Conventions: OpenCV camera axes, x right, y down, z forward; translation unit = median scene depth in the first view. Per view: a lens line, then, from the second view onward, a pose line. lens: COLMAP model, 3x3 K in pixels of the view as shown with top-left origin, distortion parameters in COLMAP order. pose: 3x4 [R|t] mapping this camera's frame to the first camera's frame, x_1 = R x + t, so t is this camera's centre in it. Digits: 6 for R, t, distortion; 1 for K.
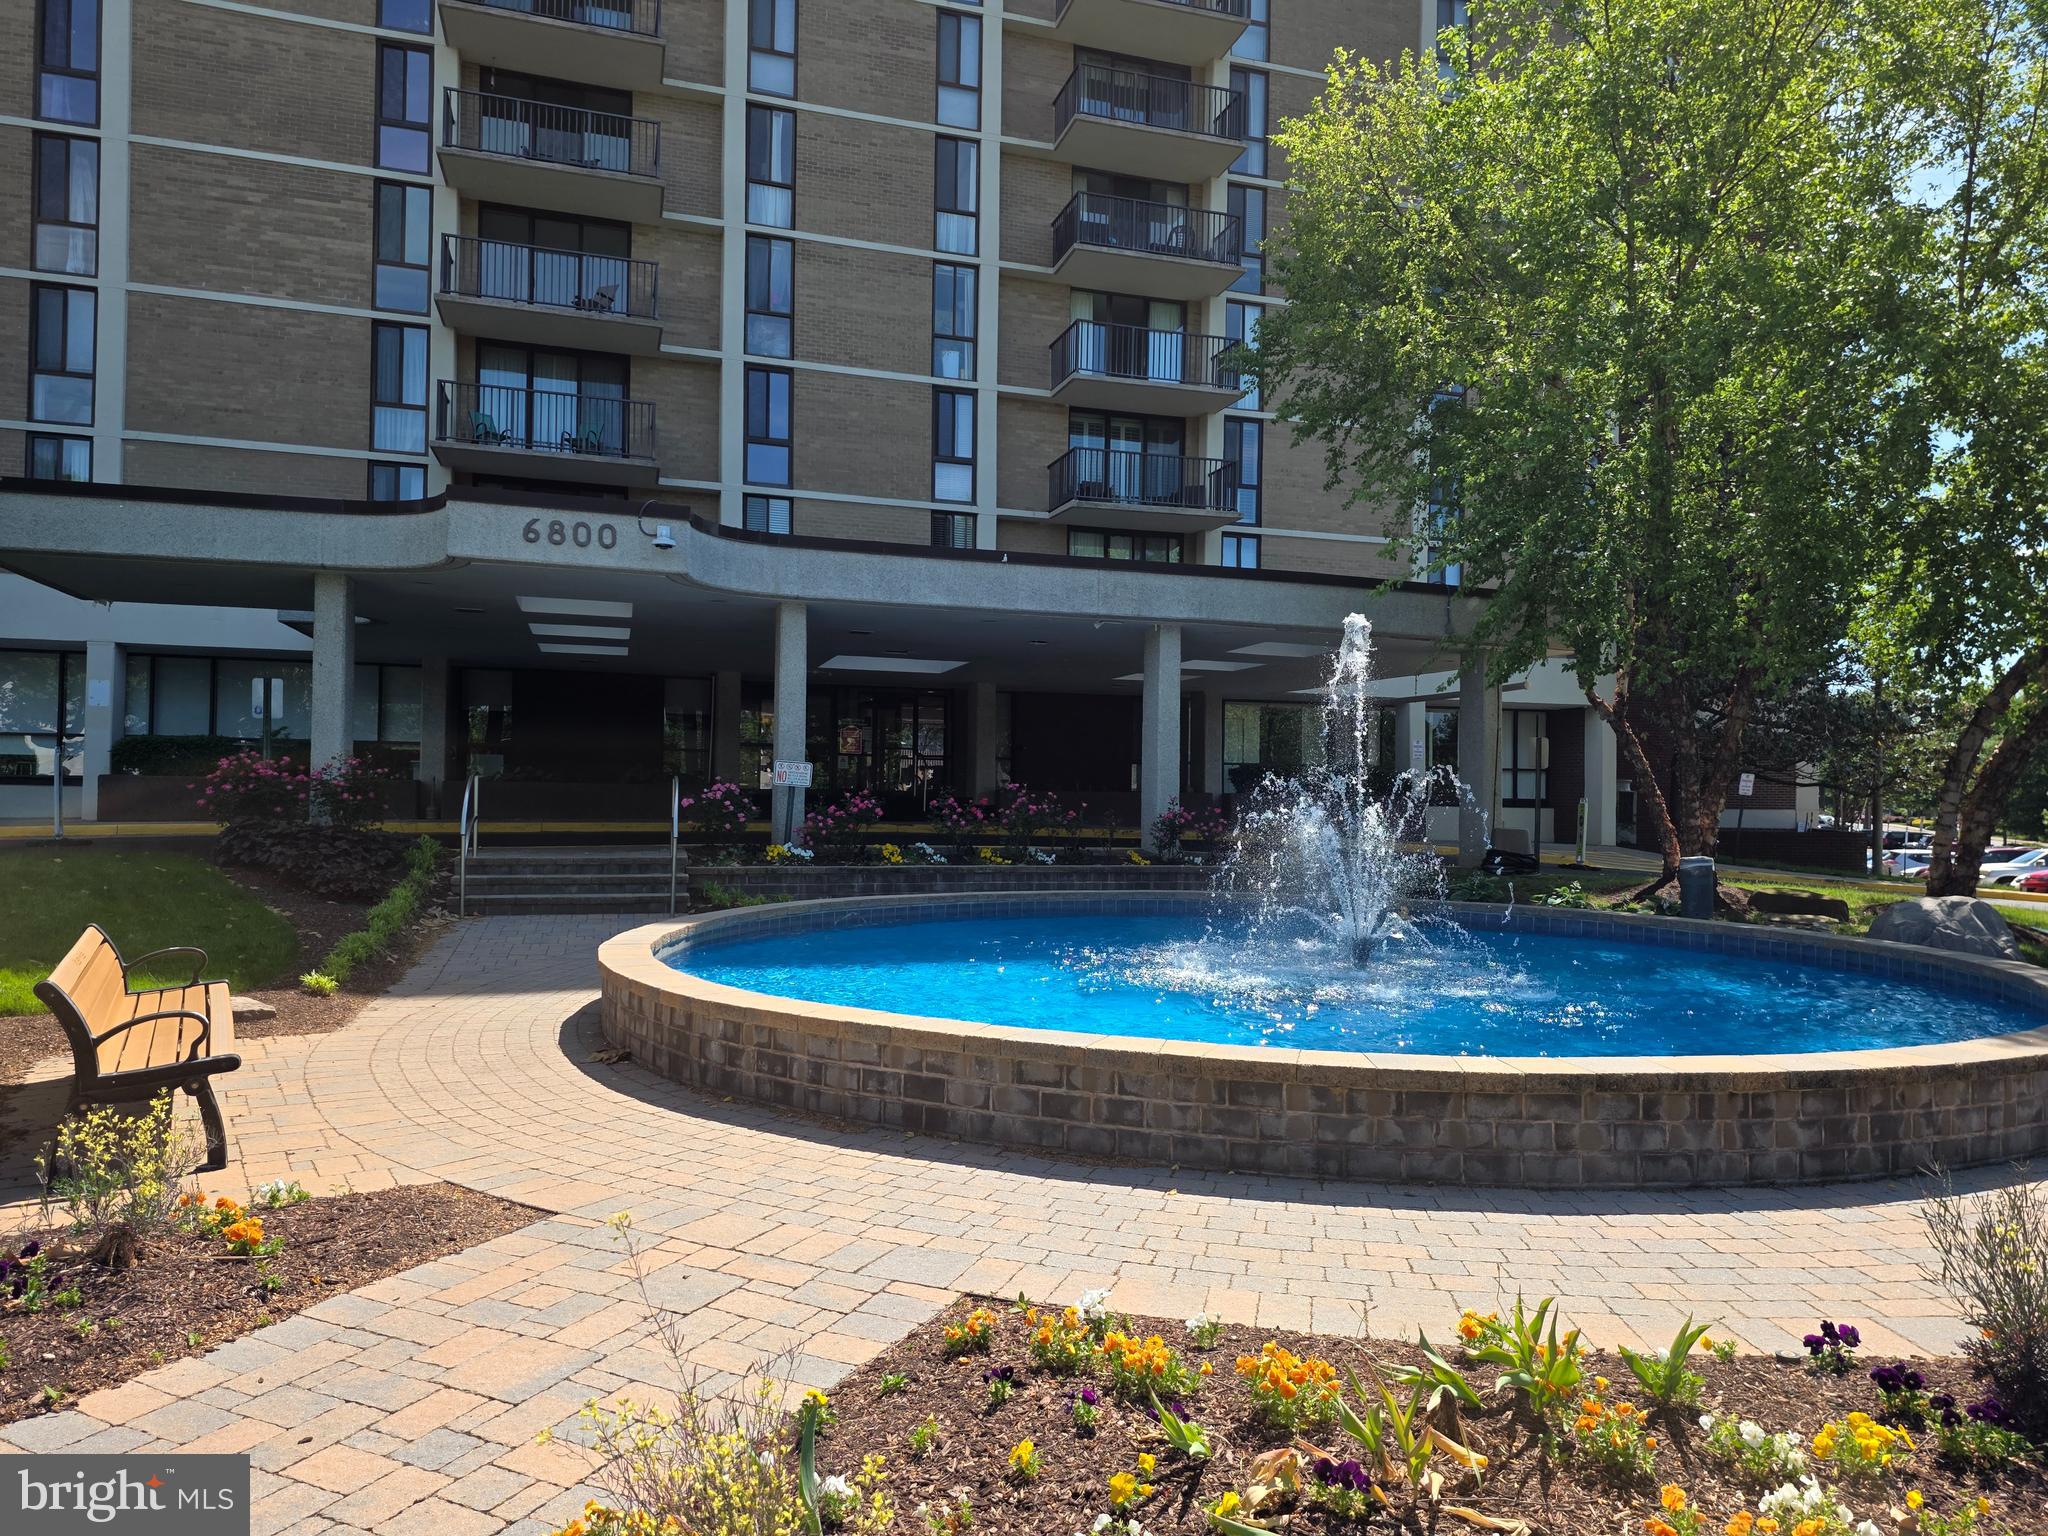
lens RADIAL K [[1351.8, 0, 1044.0], [0, 1351.8, 780.4], [0, 0, 1]] dist [0.009850, -0.025217]
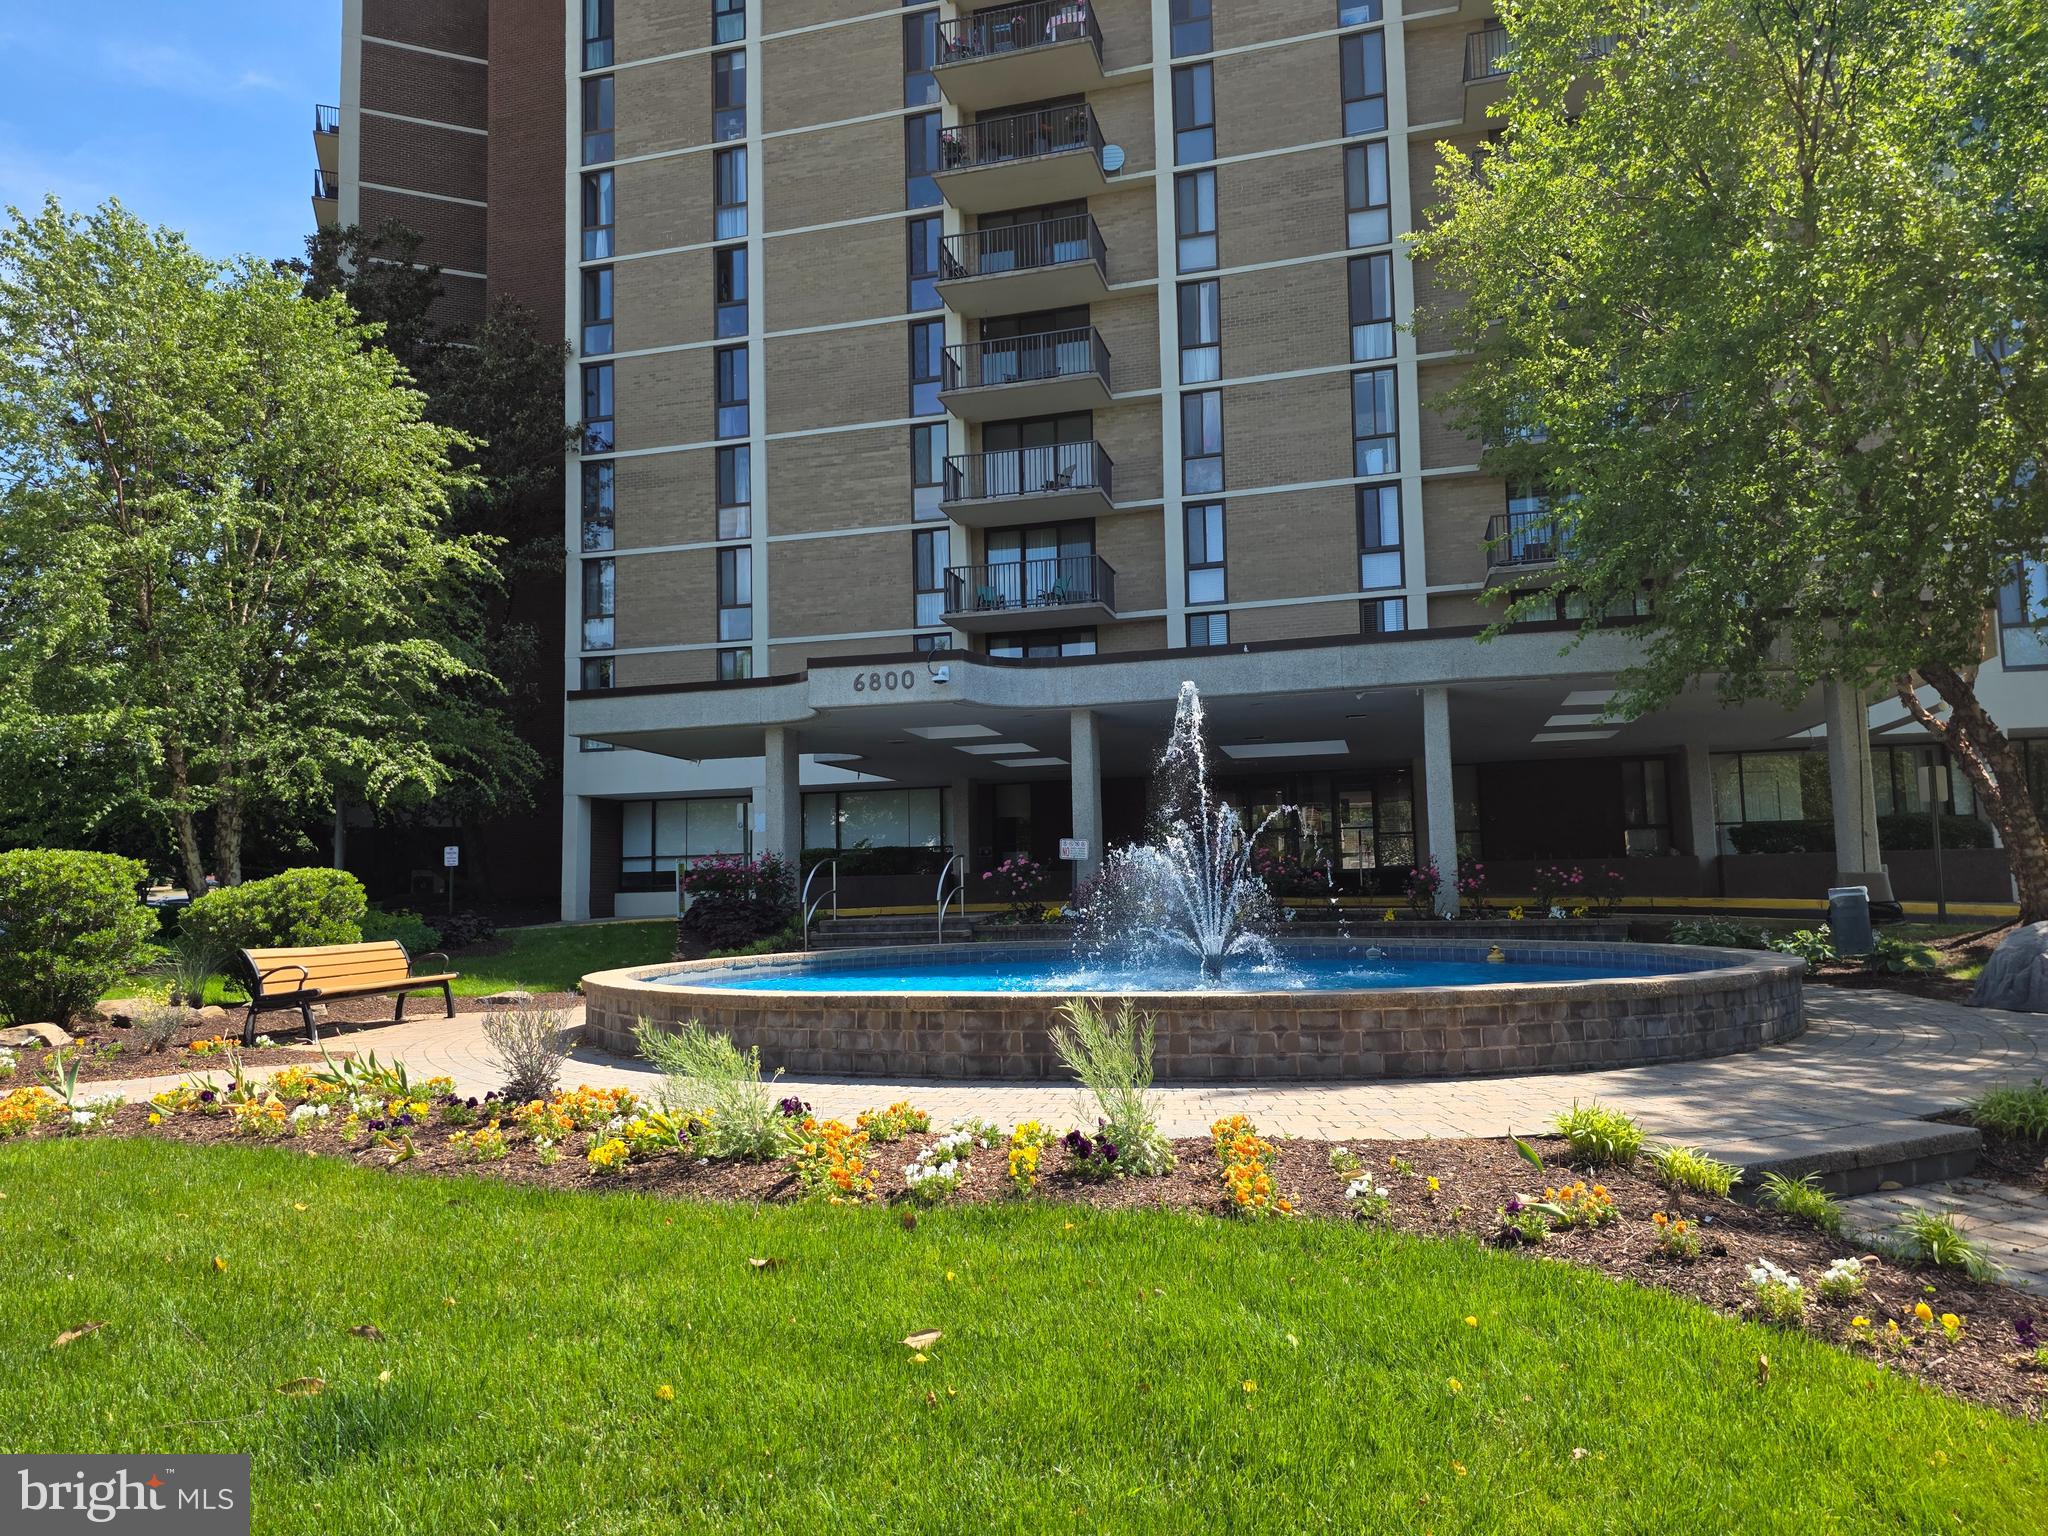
lens RADIAL K [[1351.8, 0, 1018.5], [0, 1351.8, 774.7], [0, 0, 1]] dist [0.009850, -0.025217]
pose [[0.827355, -0.089736, -0.554465, 0.287051], [0.045484, 0.994617, -0.093101, 0.024880], [0.559835, 0.051808, 0.826983, -0.024897]]
